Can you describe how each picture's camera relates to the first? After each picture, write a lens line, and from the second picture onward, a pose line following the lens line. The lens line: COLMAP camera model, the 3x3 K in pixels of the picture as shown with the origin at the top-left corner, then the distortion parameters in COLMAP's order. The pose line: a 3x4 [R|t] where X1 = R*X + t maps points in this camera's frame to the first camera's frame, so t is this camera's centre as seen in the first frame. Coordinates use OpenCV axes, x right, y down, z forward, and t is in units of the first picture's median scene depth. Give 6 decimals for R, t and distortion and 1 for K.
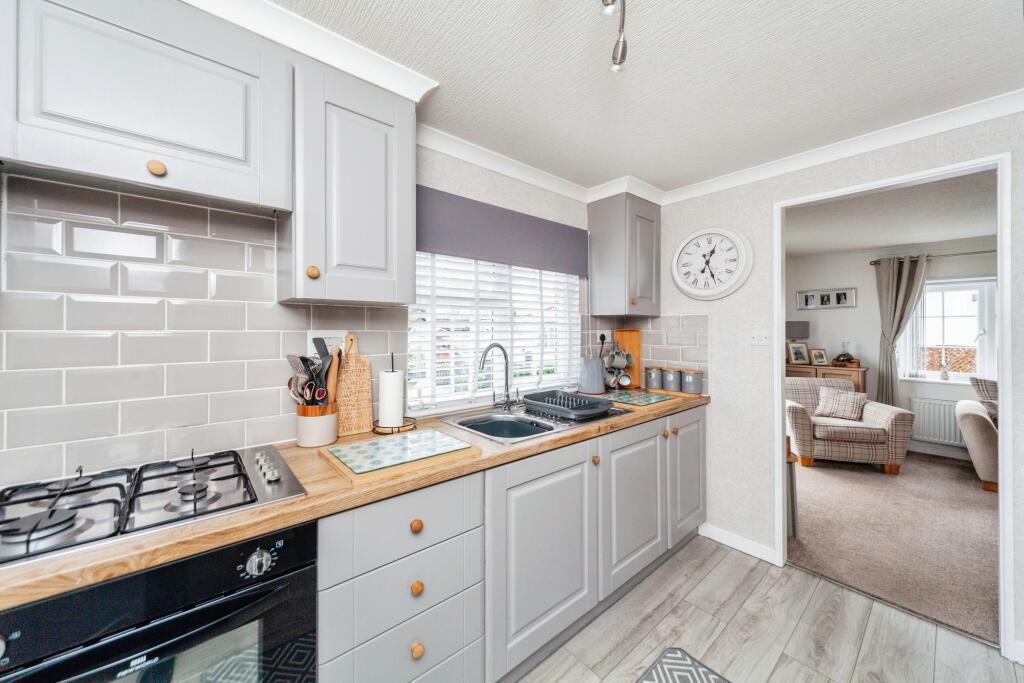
lens RADIAL K [[371.9, 0, 512.1], [0, 371.9, 333.2], [0, 0, 1]] dist [0.000229, 0.000015]
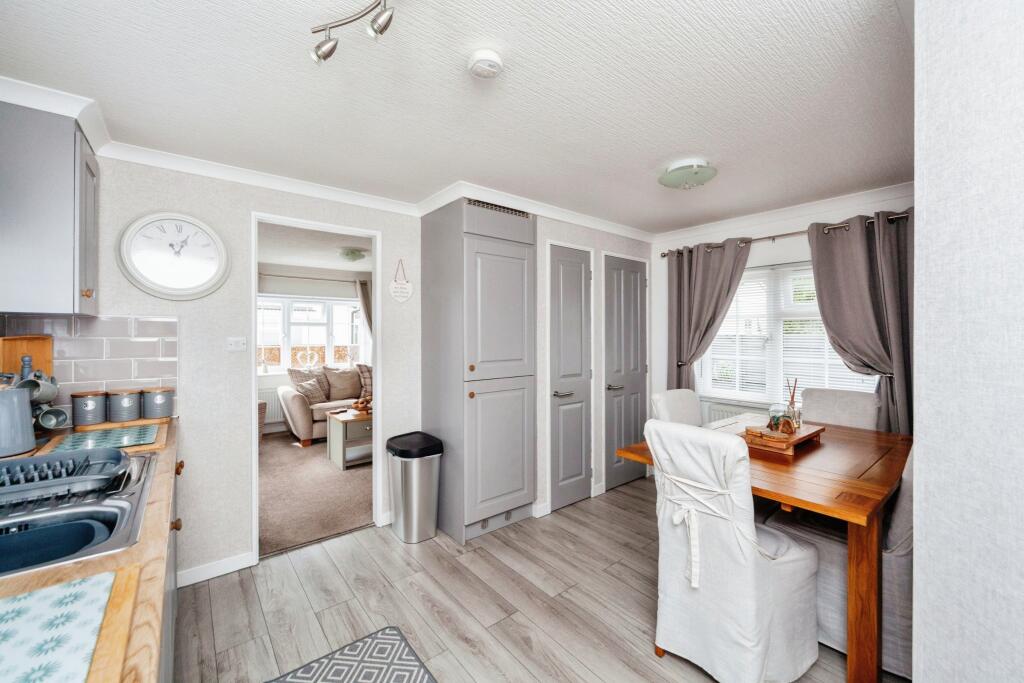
lens RADIAL K [[408.2, 0, 512.0], [0, 408.2, 341.5], [0, 0, 1]] dist [0.000351, -0.000028]
pose [[0.024692, -0.024157, 0.999403, -0.378441], [0.006896, 0.999688, 0.023993, -0.015606], [-0.999671, 0.006300, 0.024851, 0.252087]]
